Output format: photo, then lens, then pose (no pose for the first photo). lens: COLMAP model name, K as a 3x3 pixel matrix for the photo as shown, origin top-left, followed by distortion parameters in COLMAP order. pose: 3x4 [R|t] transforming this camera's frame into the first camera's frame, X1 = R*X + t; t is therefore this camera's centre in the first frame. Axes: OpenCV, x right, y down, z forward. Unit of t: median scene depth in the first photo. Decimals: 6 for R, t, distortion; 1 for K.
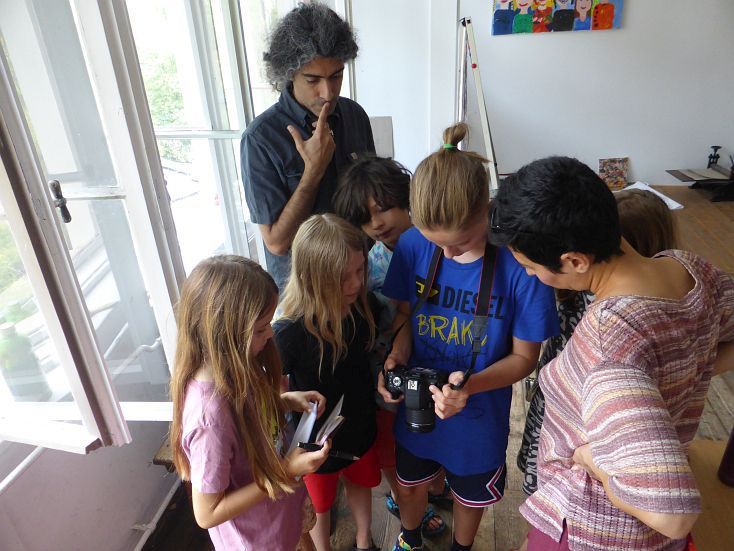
lens RADIAL K [[531.1, 0, 366.2], [0, 531.1, 279.7], [0, 0, 1]] dist [-0.042807, 0.022839]
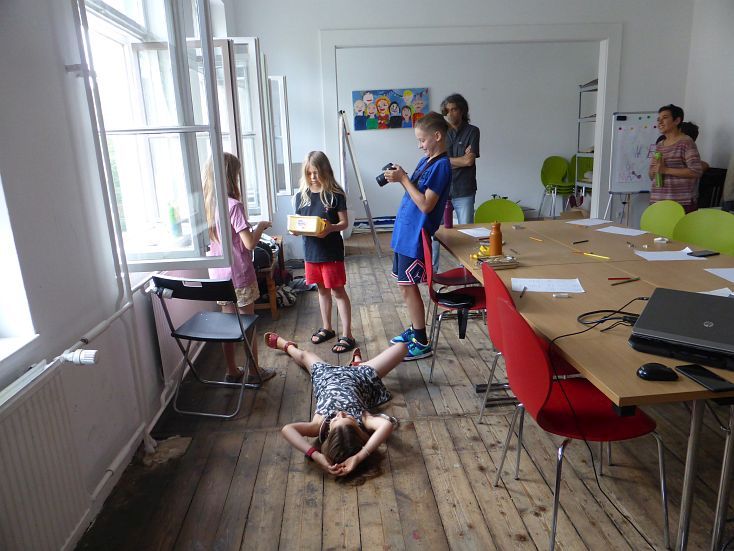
lens RADIAL K [[531.1, 0, 359.5], [0, 531.1, 277.5], [0, 0, 1]] dist [-0.042807, 0.022839]
pose [[0.973053, -0.043854, 0.226371, -0.191882], [0.092079, 0.973973, -0.207117, 0.454729], [-0.211396, 0.222380, 0.951766, -0.648452]]
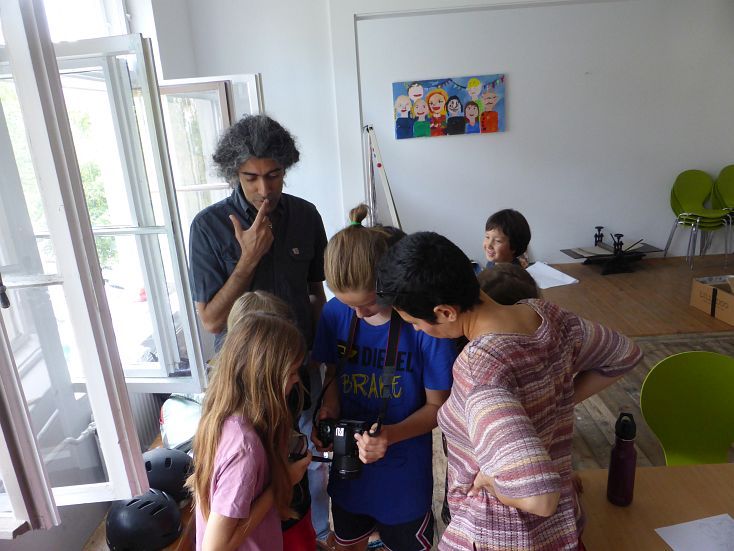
lens RADIAL K [[531.1, 0, 362.8], [0, 531.1, 280.1], [0, 0, 1]] dist [-0.042807, 0.022839]
pose [[0.989658, -0.054047, 0.132876, 0.007364], [0.076760, 0.982058, -0.172251, 0.023154], [-0.121183, 0.180669, 0.976050, -0.048835]]
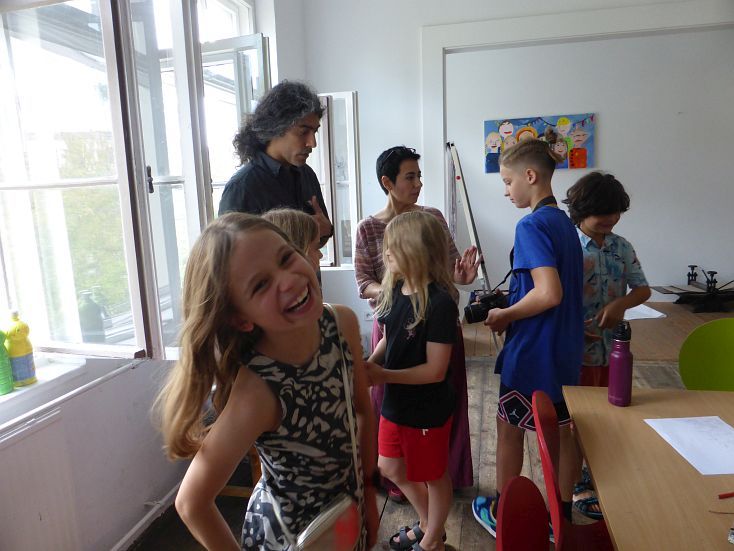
lens RADIAL K [[531.1, 0, 363.1], [0, 531.1, 277.4], [0, 0, 1]] dist [-0.042807, 0.022839]
pose [[0.998415, 0.022242, -0.051699, 0.046927], [-0.036265, 0.956715, -0.288758, 0.172394], [0.043038, 0.290175, 0.956005, -0.125681]]
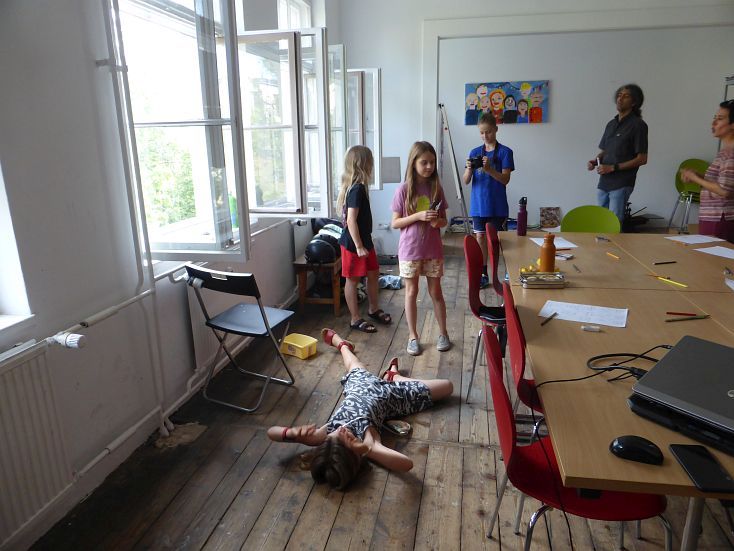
lens RADIAL K [[531.1, 0, 360.0], [0, 531.1, 274.7], [0, 0, 1]] dist [-0.042807, 0.022839]
pose [[0.999202, 0.037840, -0.012756, -0.043408], [-0.039654, 0.977918, -0.205193, 0.432418], [0.004710, 0.205536, 0.978638, -0.623890]]
